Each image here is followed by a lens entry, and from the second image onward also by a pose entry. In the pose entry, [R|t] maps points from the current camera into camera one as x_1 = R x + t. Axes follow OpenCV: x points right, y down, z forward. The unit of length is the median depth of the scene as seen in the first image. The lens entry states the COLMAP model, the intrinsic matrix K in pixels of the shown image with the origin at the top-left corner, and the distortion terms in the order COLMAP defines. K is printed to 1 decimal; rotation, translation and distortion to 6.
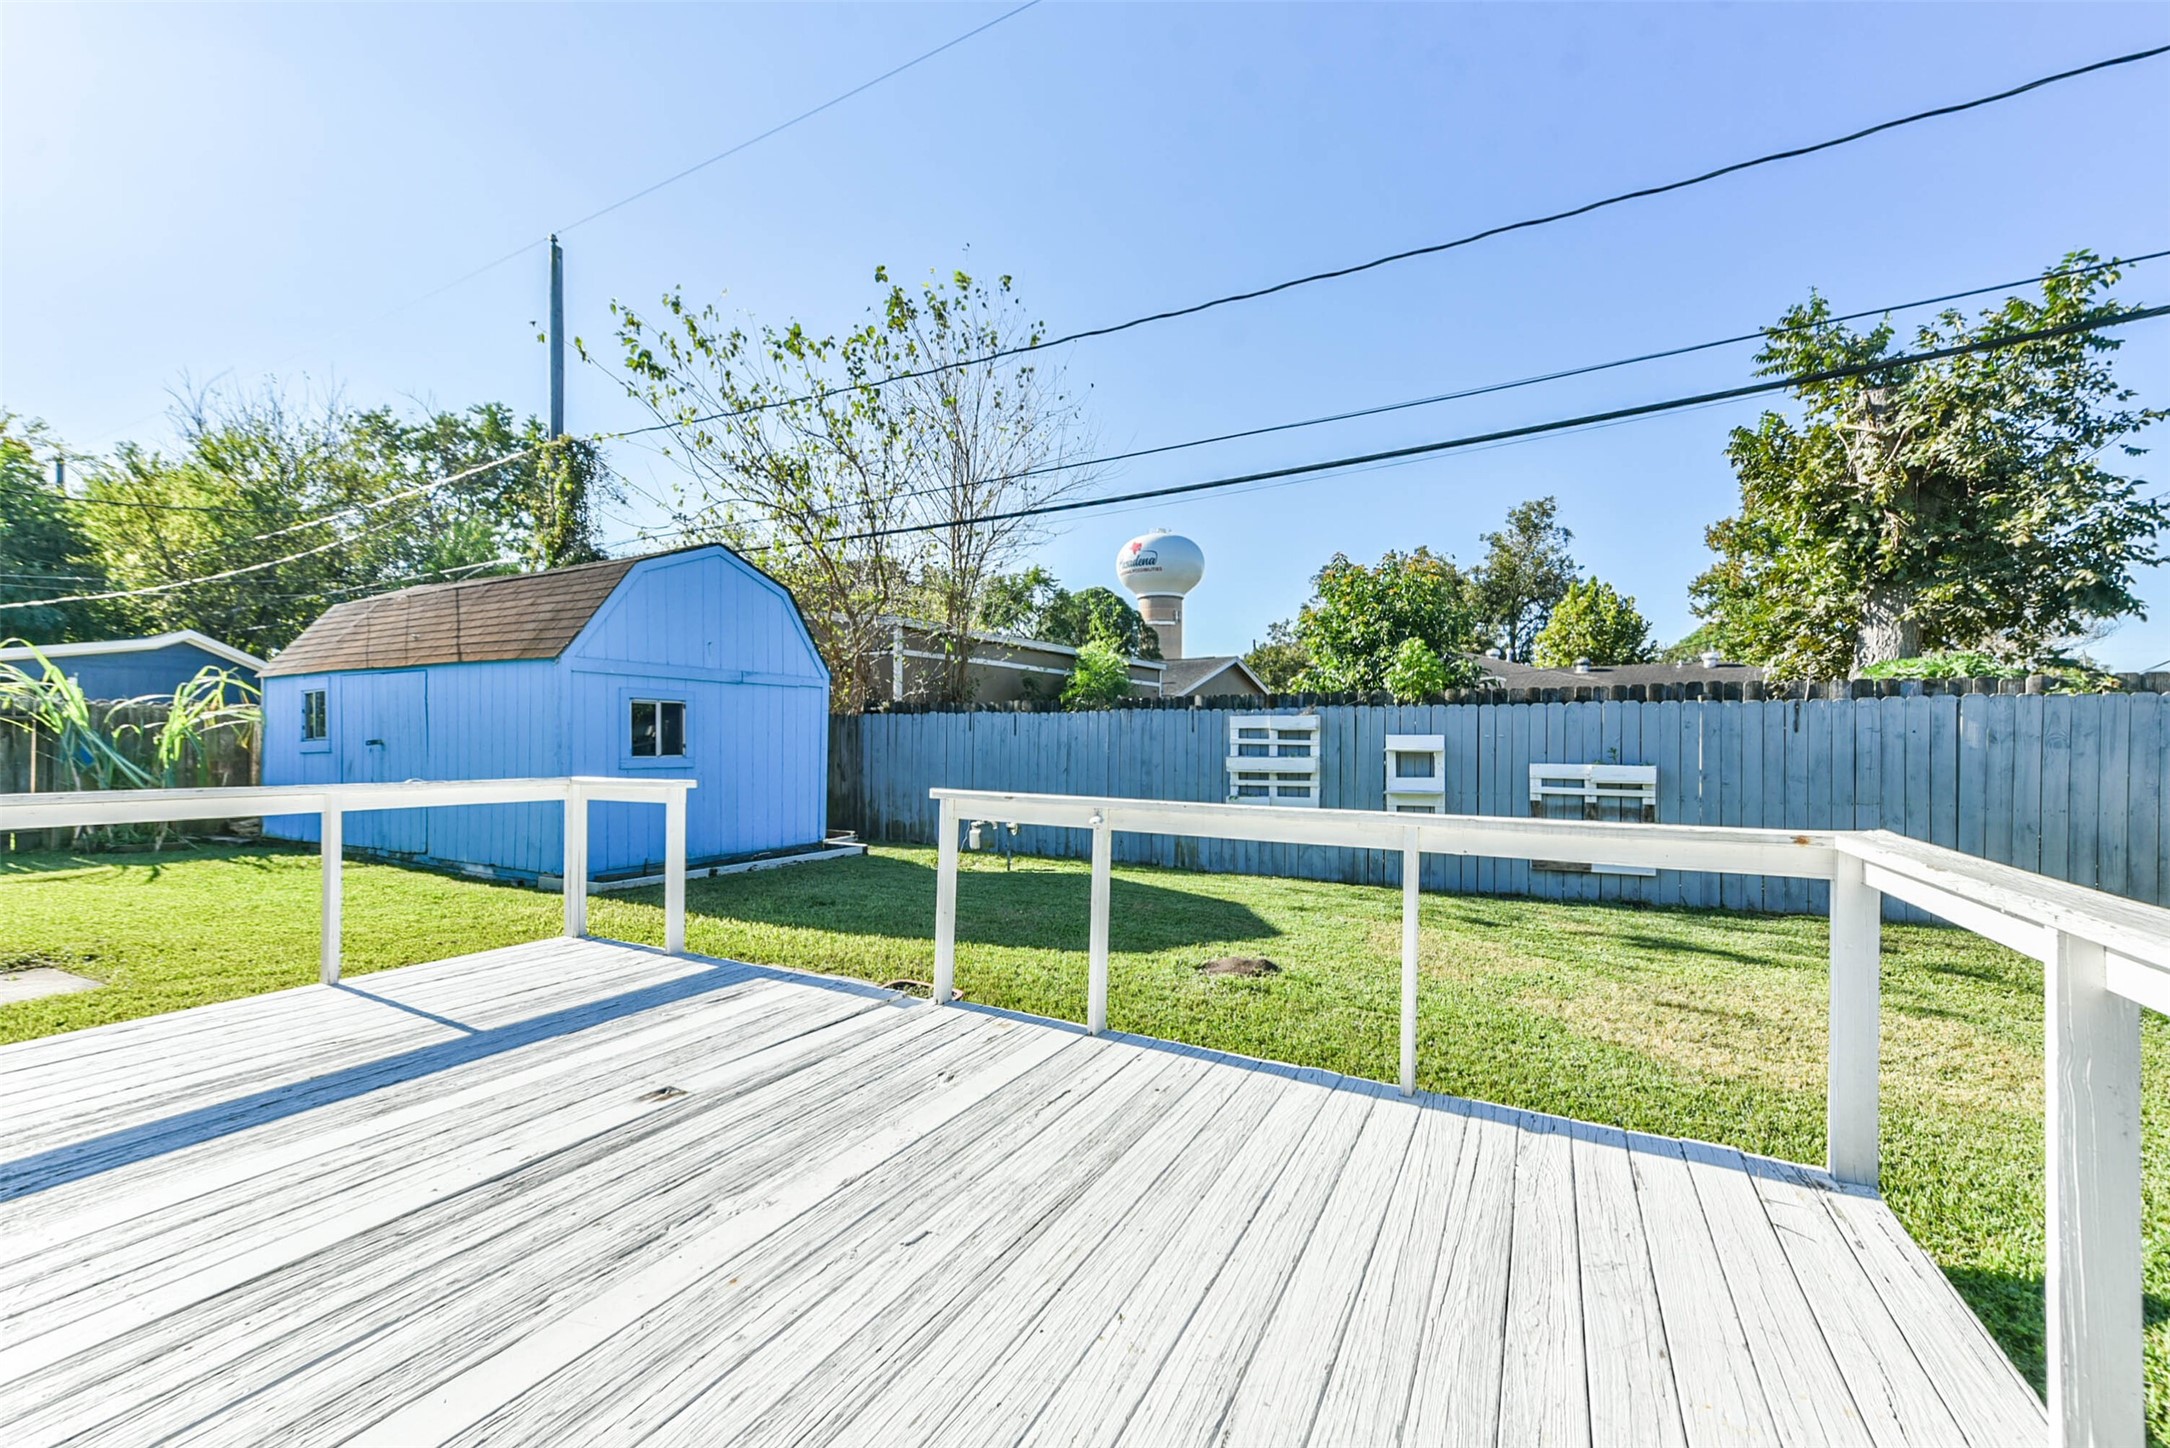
lens RADIAL K [[848.1, 0, 1096.1], [0, 848.1, 734.7], [0, 0, 1]] dist [0.015420, -0.000171]
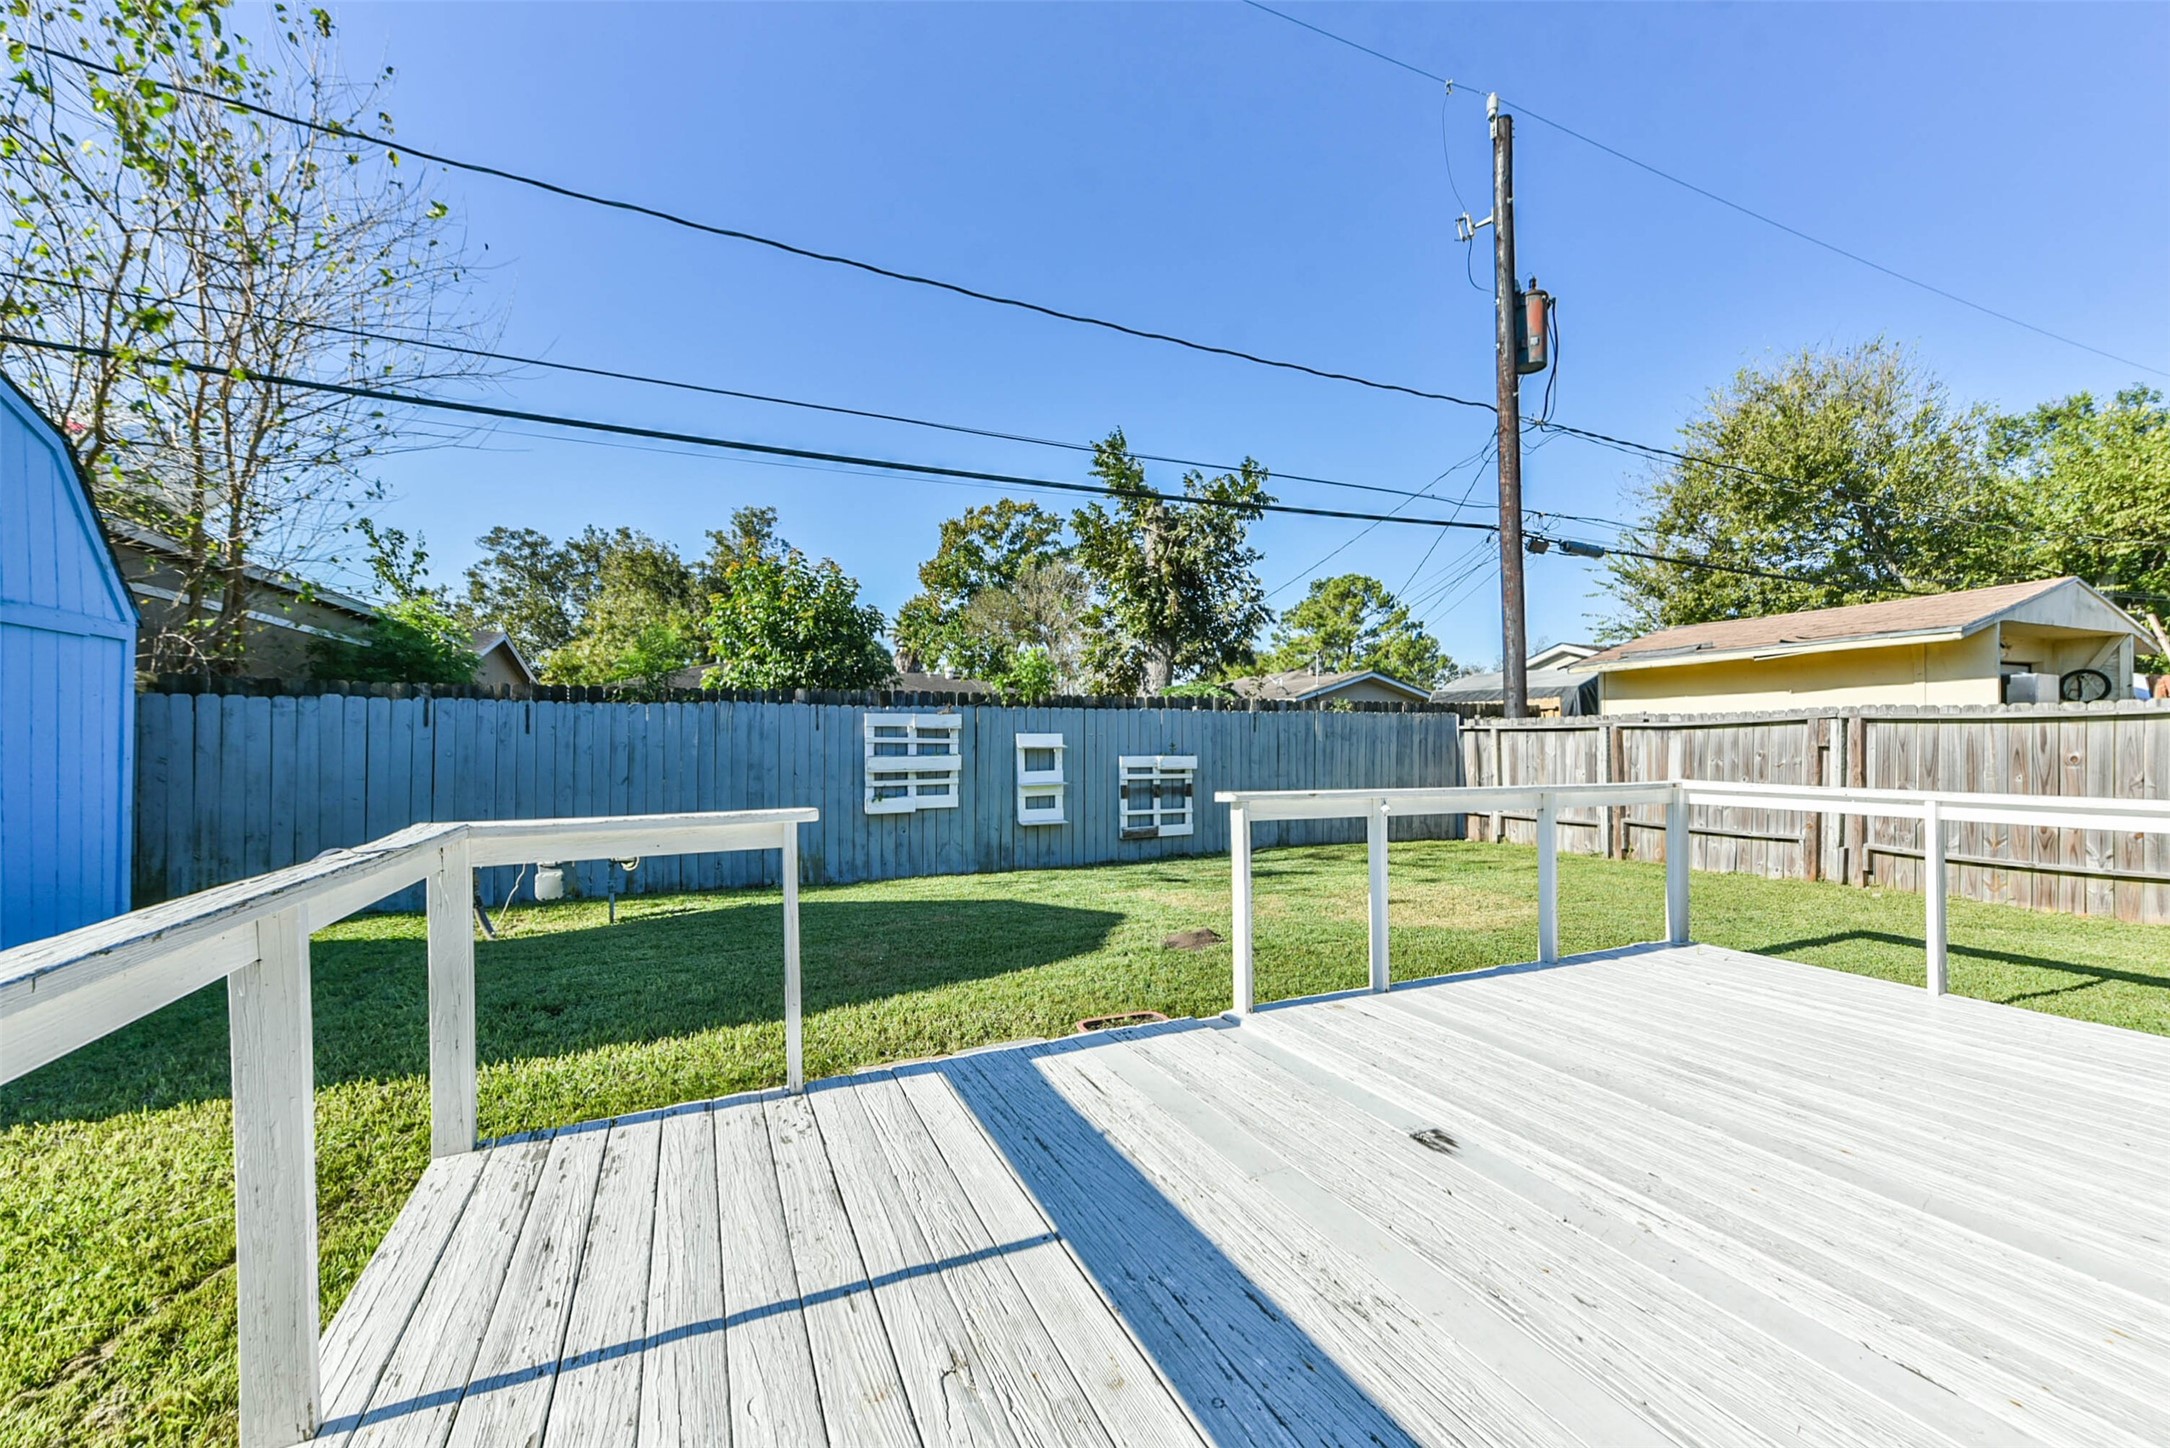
lens RADIAL K [[848.1, 0, 1103.7], [0, 848.1, 731.2], [0, 0, 1]] dist [0.015420, -0.000171]
pose [[0.583584, 0.001894, 0.812050, -0.453290], [-0.001963, 0.999998, -0.000922, -0.001882], [-0.812050, -0.001056, 0.583587, 0.239216]]
